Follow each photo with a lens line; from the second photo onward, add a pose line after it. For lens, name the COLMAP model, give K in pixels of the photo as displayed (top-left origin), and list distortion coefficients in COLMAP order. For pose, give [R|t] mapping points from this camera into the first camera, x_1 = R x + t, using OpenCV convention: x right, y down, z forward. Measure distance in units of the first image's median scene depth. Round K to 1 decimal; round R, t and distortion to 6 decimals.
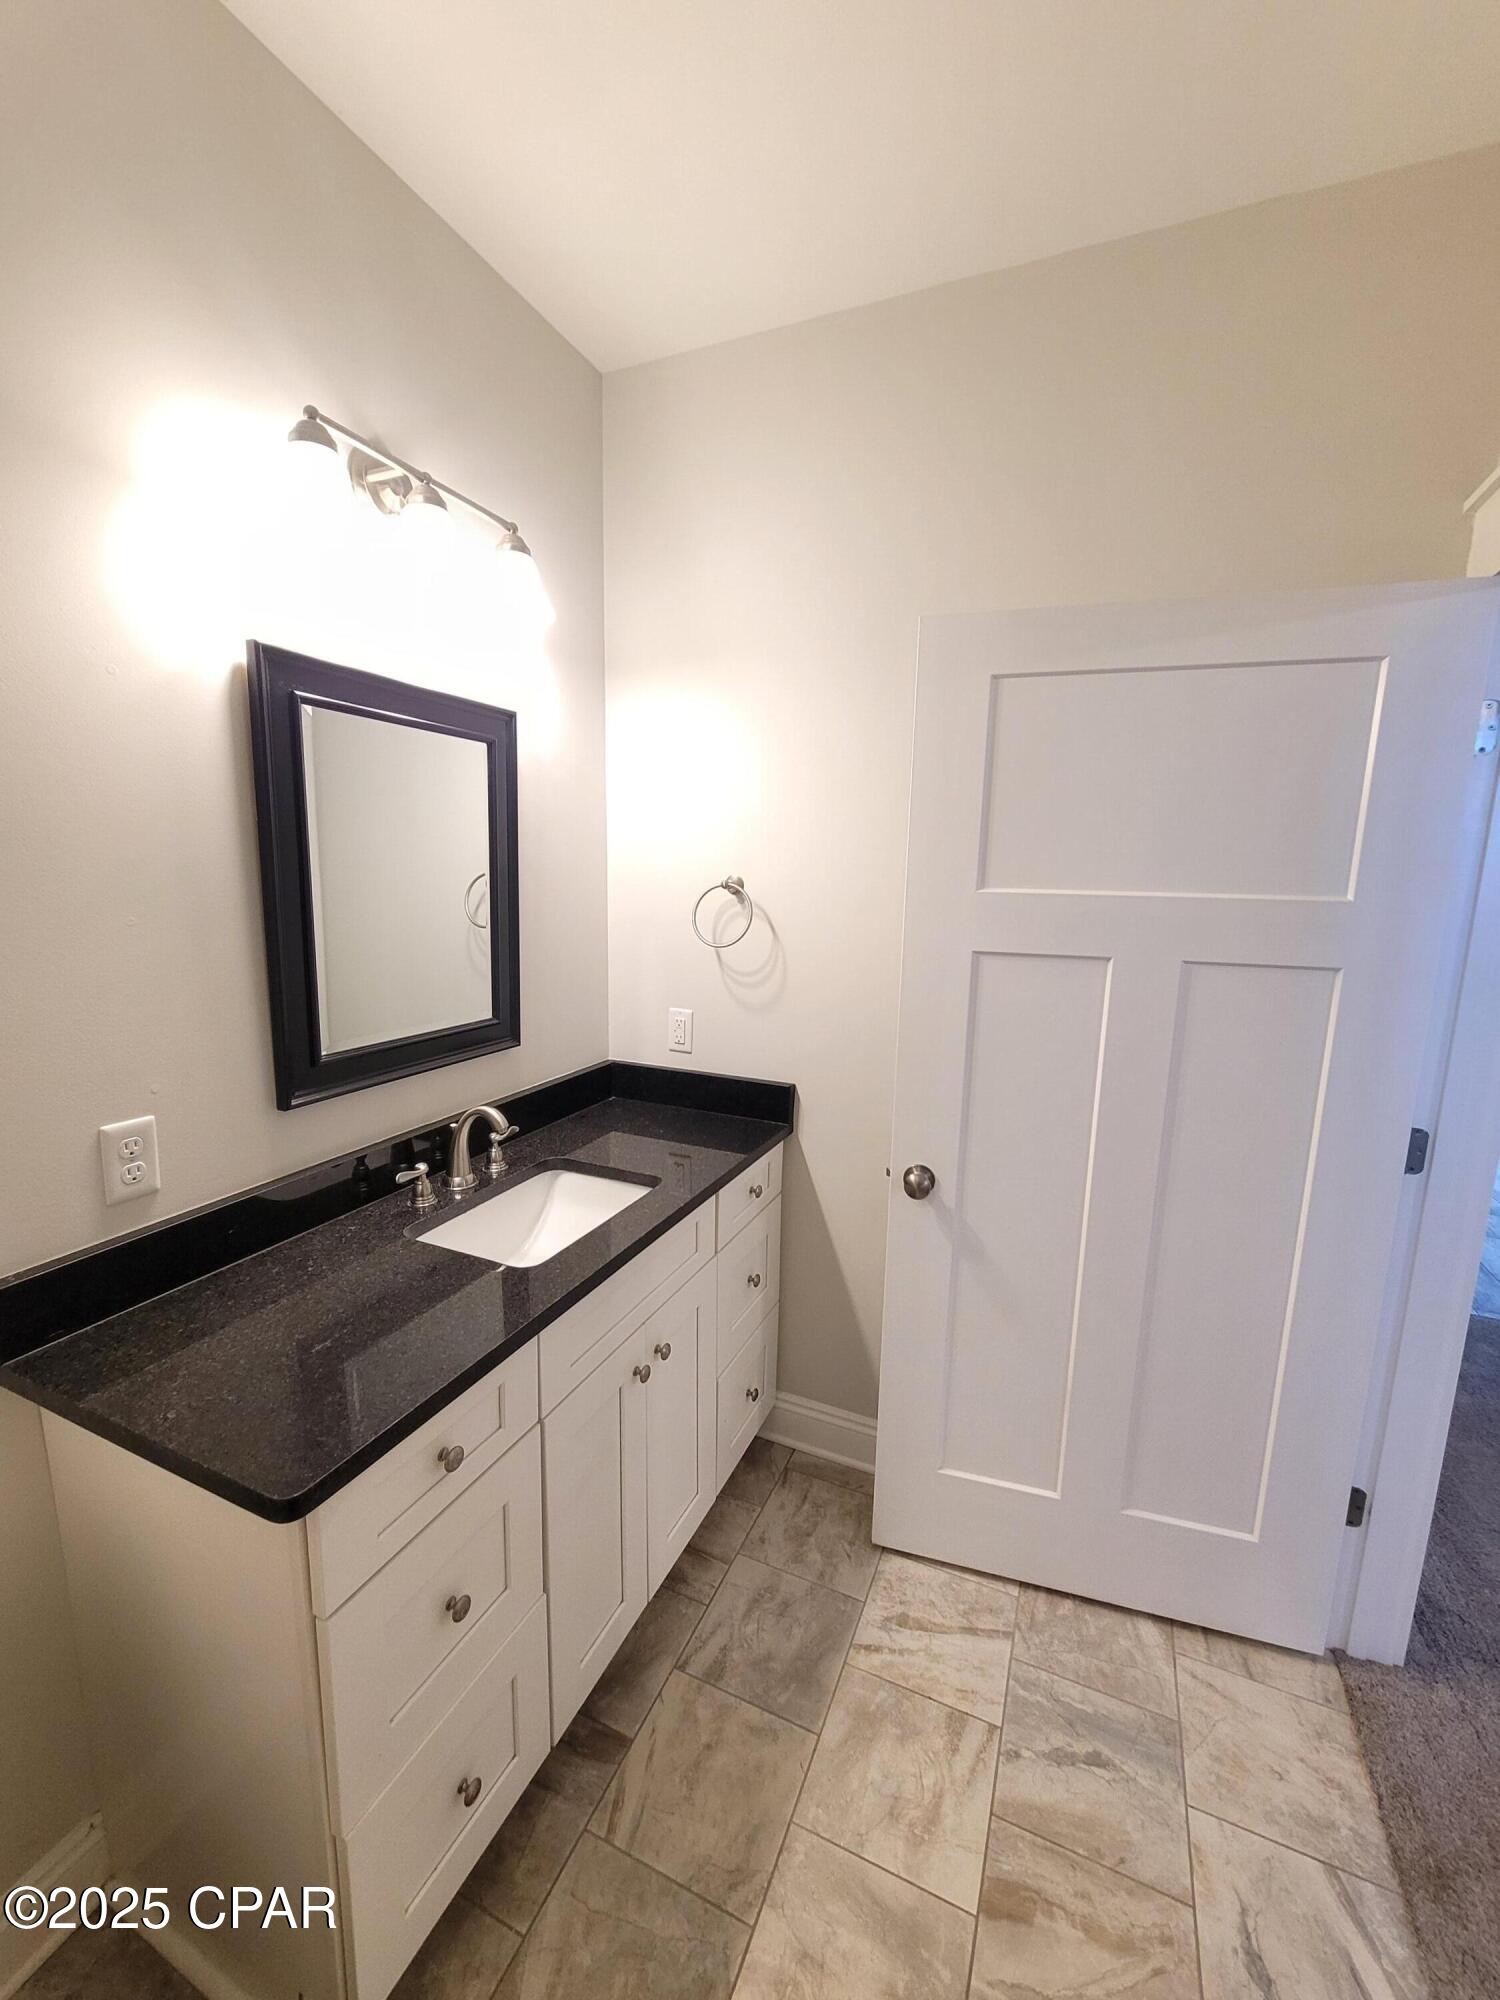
lens RADIAL K [[814.7, 0, 743.4], [0, 814.7, 1016.6], [0, 0, 1]] dist [-0.000048, 0.000361]
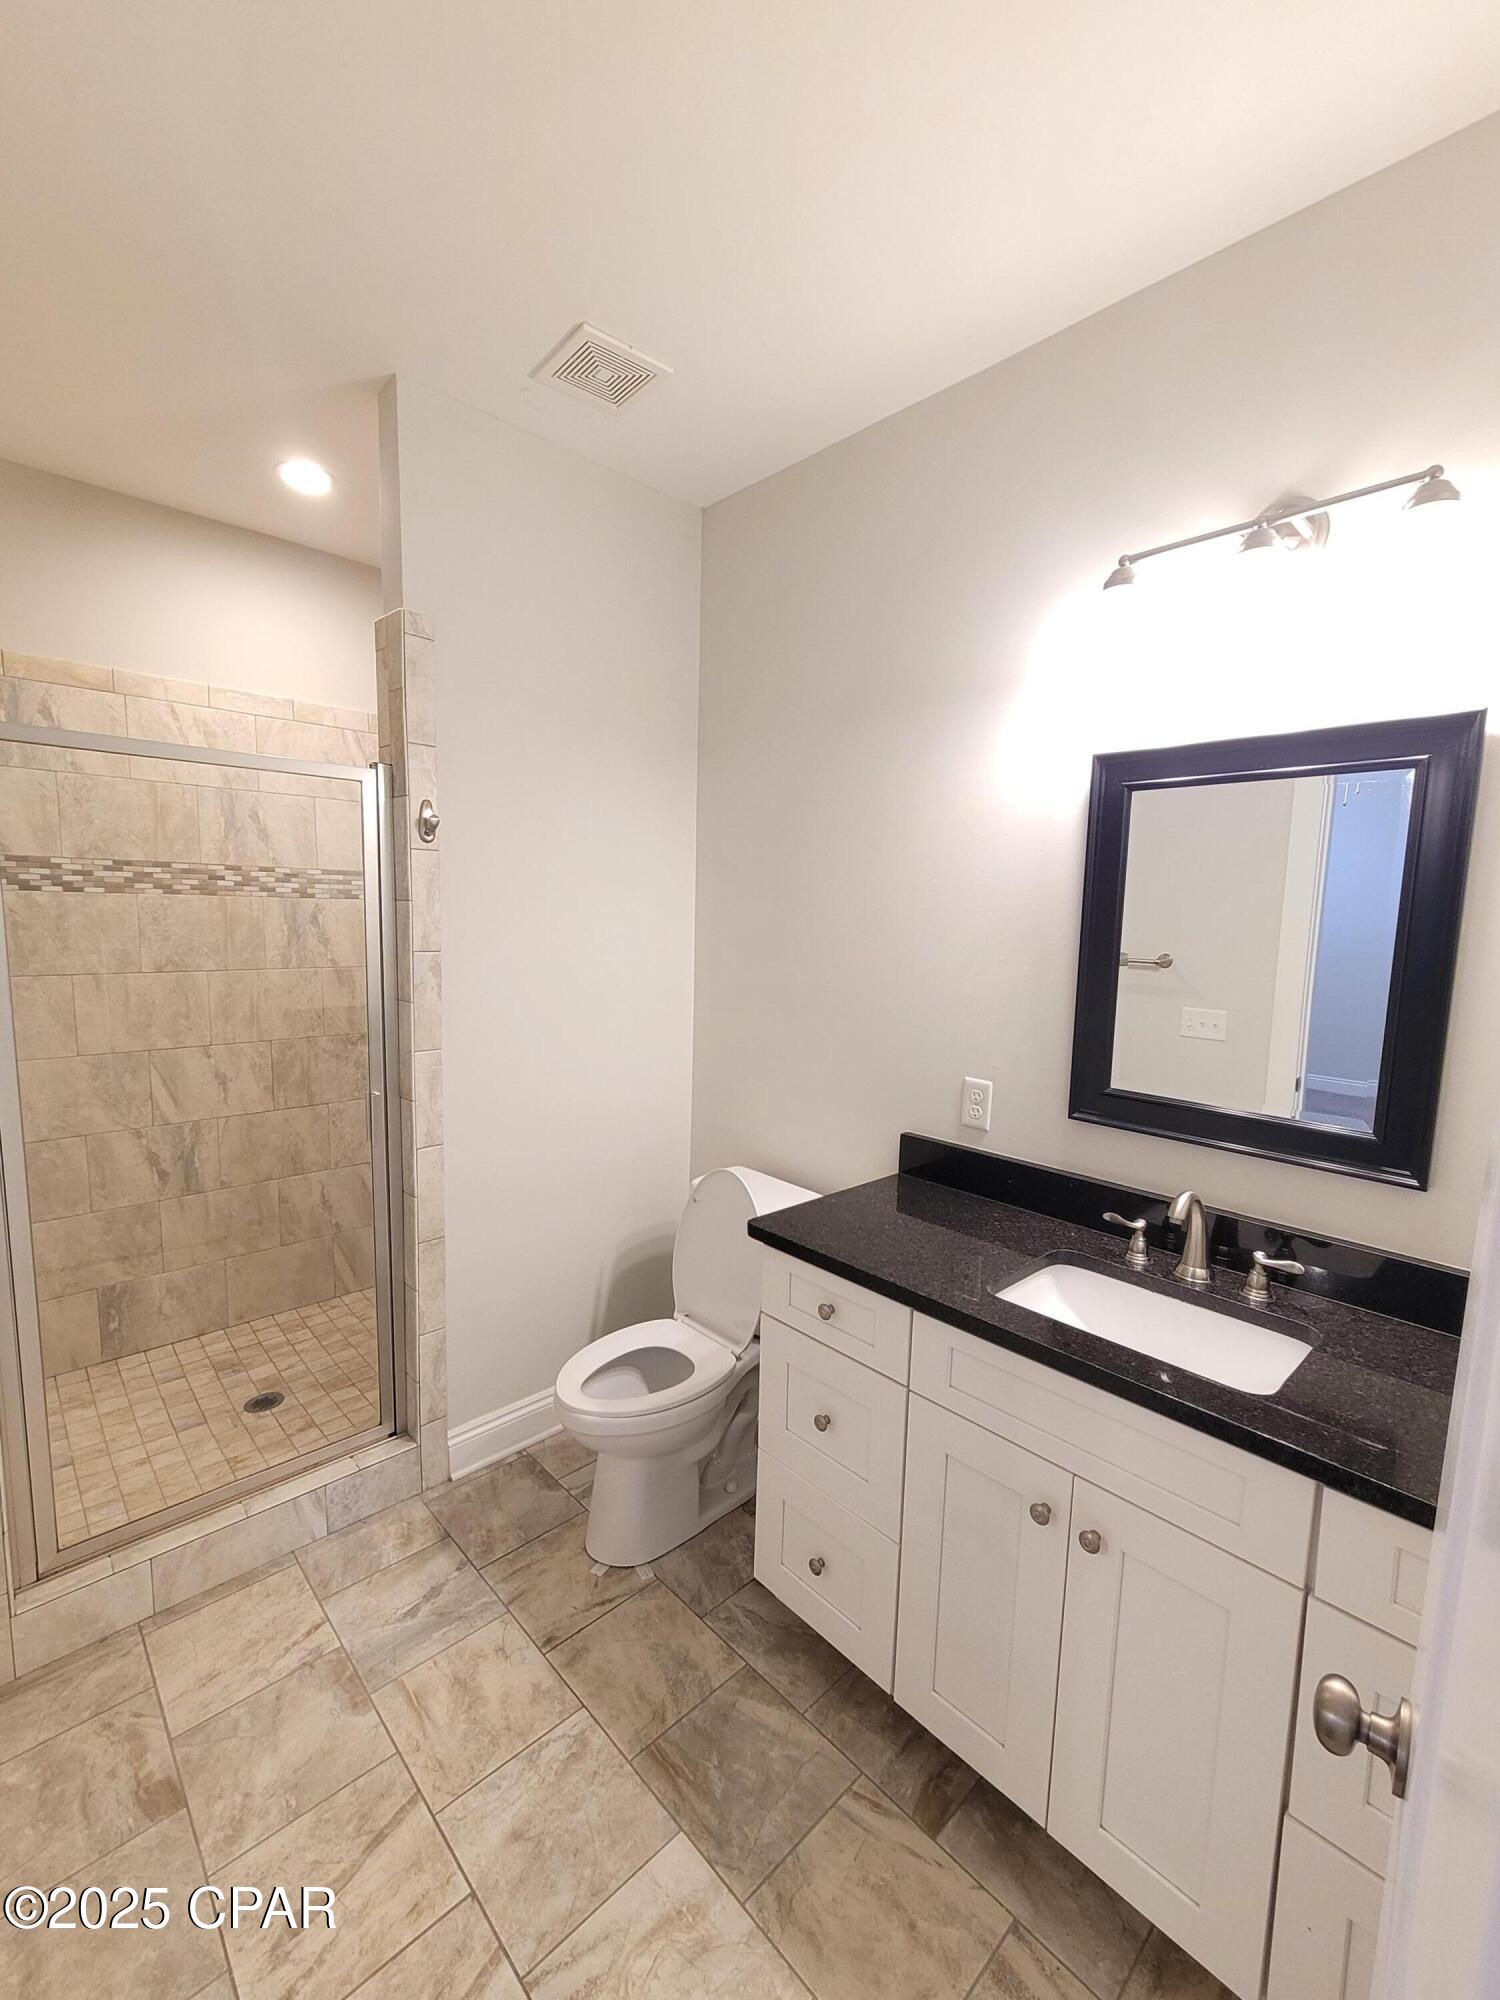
lens RADIAL K [[835.0, 0, 744.2], [0, 835.0, 1011.6], [0, 0, 1]] dist [-0.001727, 0.000687]
pose [[-0.382205, 0.079616, -0.920641, 0.836642], [-0.195437, 0.966780, 0.164742, -0.164232], [0.903174, 0.242893, -0.353949, 1.009143]]
